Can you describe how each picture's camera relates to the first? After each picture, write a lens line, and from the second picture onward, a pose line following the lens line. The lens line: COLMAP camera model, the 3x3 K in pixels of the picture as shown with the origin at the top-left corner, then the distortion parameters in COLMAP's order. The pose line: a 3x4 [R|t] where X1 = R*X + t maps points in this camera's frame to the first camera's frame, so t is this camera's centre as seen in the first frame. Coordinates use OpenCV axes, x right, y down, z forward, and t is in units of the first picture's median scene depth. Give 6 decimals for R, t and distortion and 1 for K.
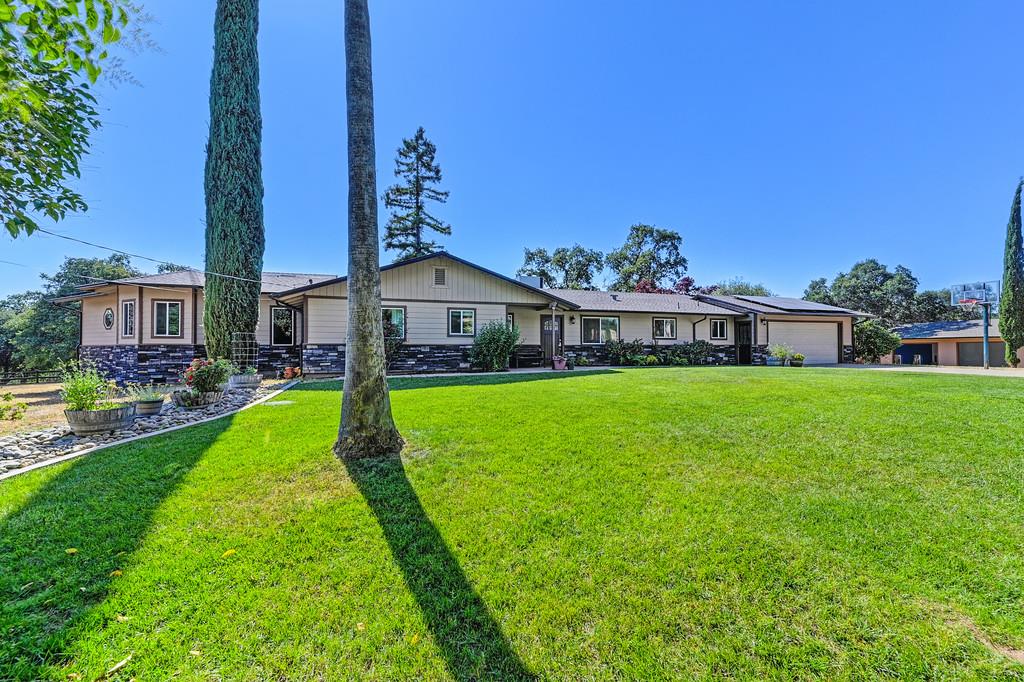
lens RADIAL K [[404.8, 0, 514.6], [0, 404.8, 343.4], [0, 0, 1]] dist [0.007317, -0.001343]
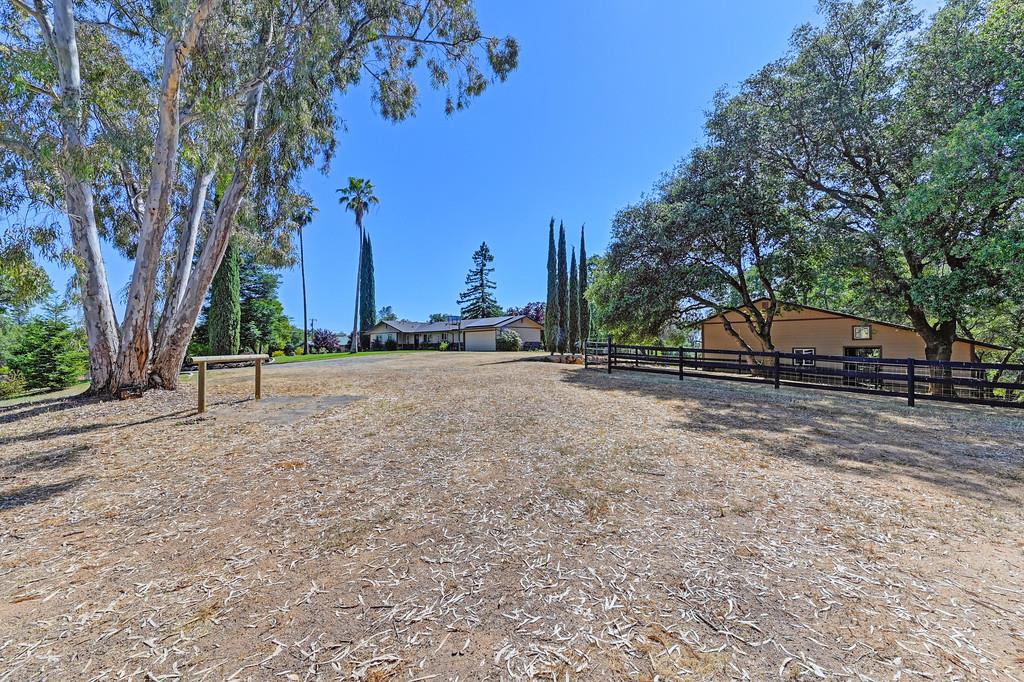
lens RADIAL K [[404.8, 0, 514.0], [0, 404.8, 338.0], [0, 0, 1]] dist [0.007317, -0.001343]
pose [[0.492799, -0.025827, -0.869760, 2.763351], [0.031027, 0.999445, -0.012098, 0.016946], [0.869590, -0.021024, 0.493327, 0.114949]]
